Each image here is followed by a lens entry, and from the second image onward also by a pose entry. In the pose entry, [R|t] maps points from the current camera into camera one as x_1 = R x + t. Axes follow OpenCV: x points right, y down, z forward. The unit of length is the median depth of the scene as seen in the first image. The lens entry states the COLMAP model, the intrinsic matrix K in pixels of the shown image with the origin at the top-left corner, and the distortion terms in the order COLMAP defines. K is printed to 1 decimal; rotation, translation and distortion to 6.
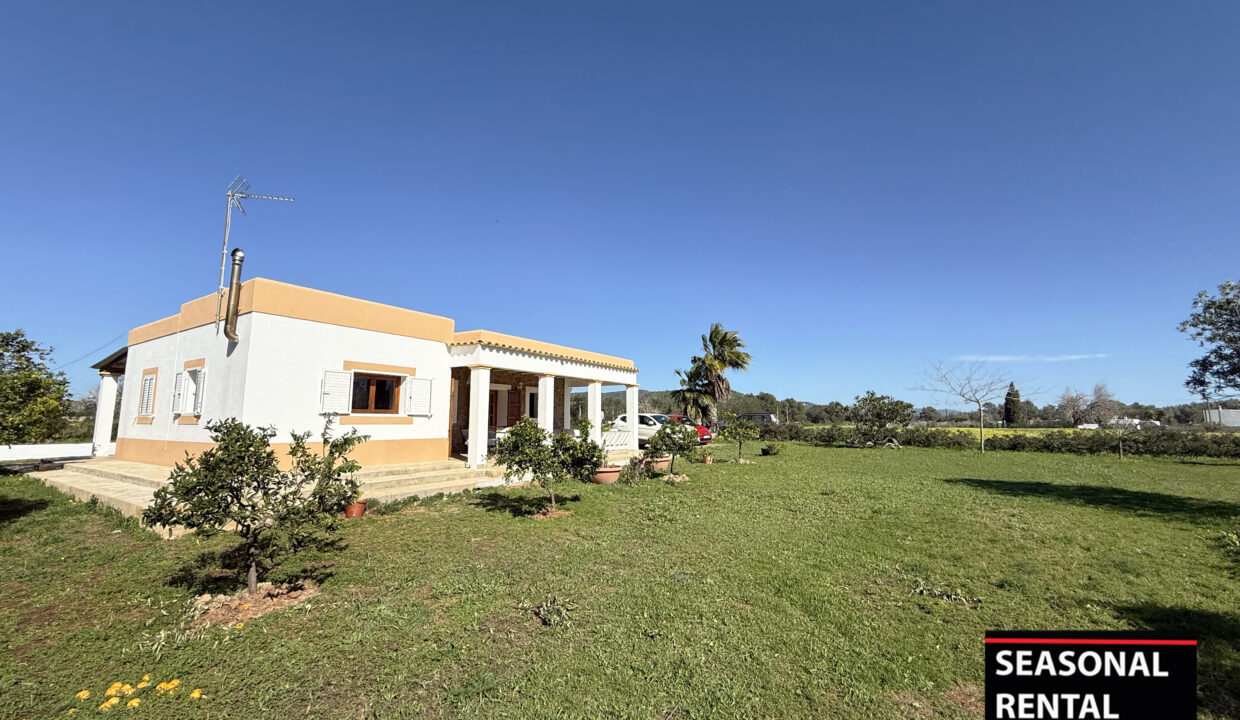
lens RADIAL K [[491.4, 0, 617.1], [0, 491.4, 359.7], [0, 0, 1]] dist [-0.000898, 0.000151]
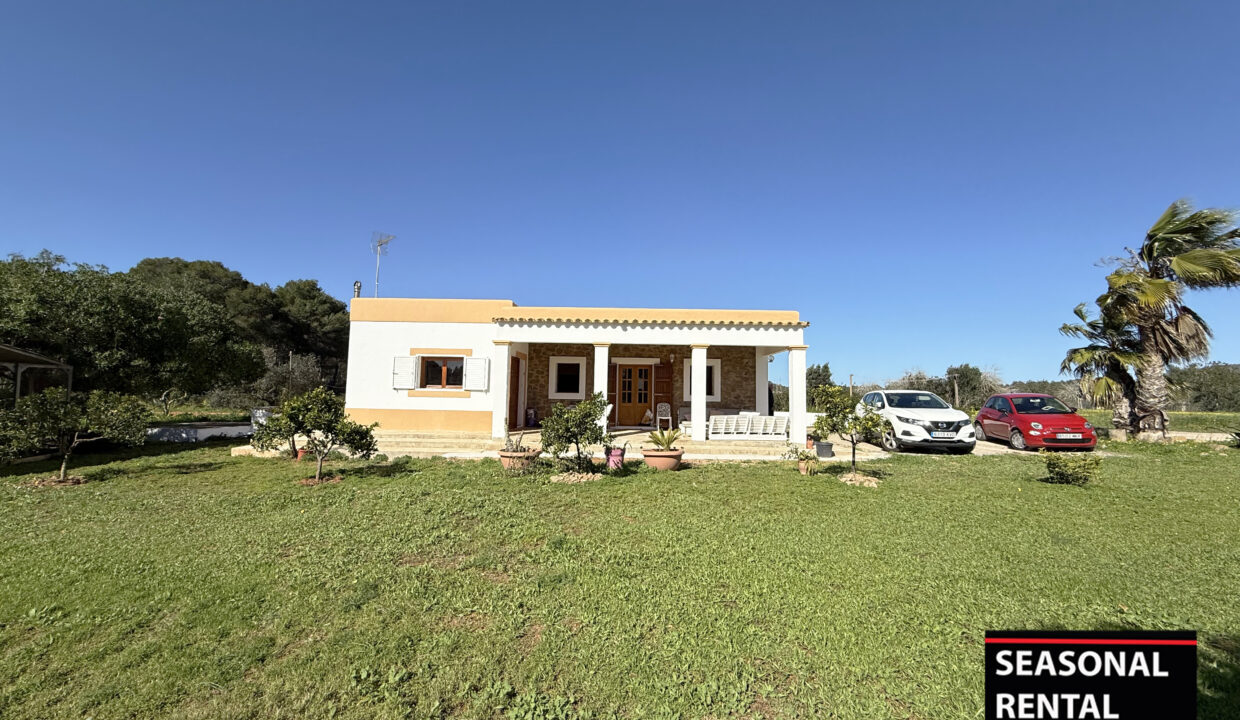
lens RADIAL K [[491.0, 0, 617.2], [0, 491.0, 360.1], [0, 0, 1]] dist [0.001240, 0.000526]
pose [[0.523690, -0.059598, -0.849822, 0.794575], [0.088573, 0.995953, -0.015265, 0.096330], [0.847292, -0.067278, 0.526849, 0.730147]]
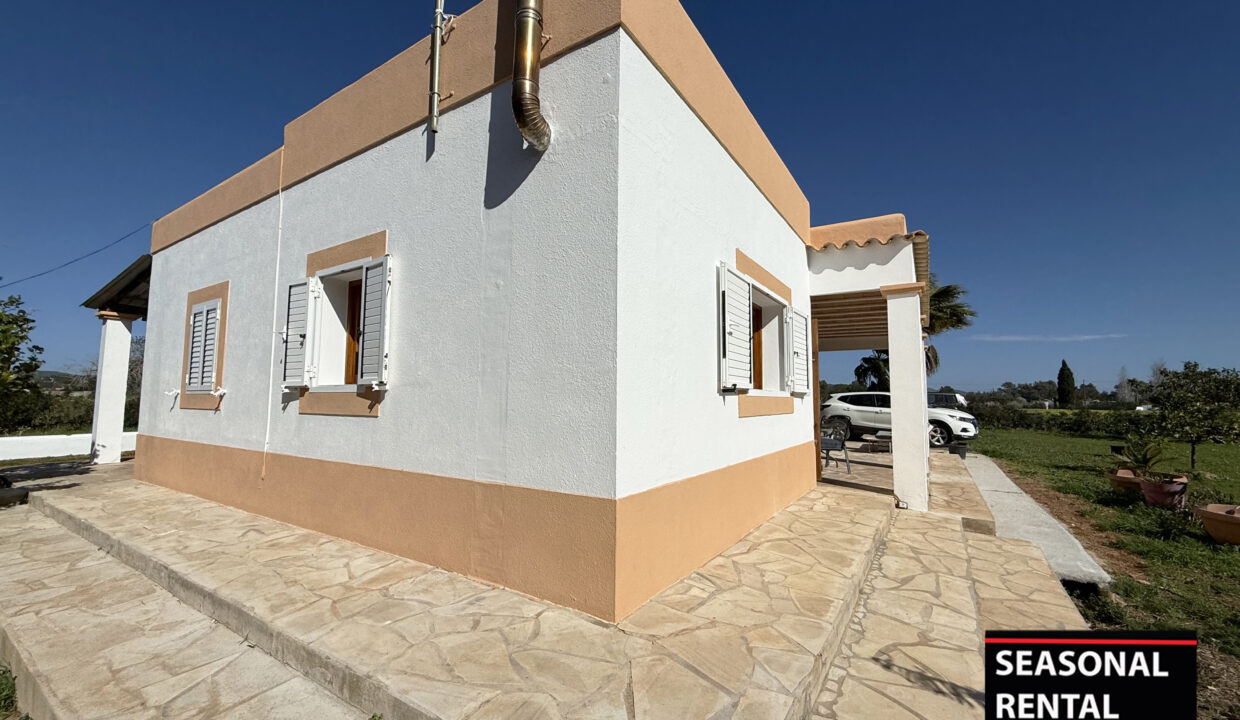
lens RADIAL K [[491.0, 0, 617.2], [0, 491.0, 360.1], [0, 0, 1]] dist [0.001240, 0.000526]
pose [[0.999973, 0.005414, -0.004963, -0.609525], [-0.005182, 0.998946, 0.045605, 0.066568], [0.005205, -0.045578, 0.998947, 0.584180]]
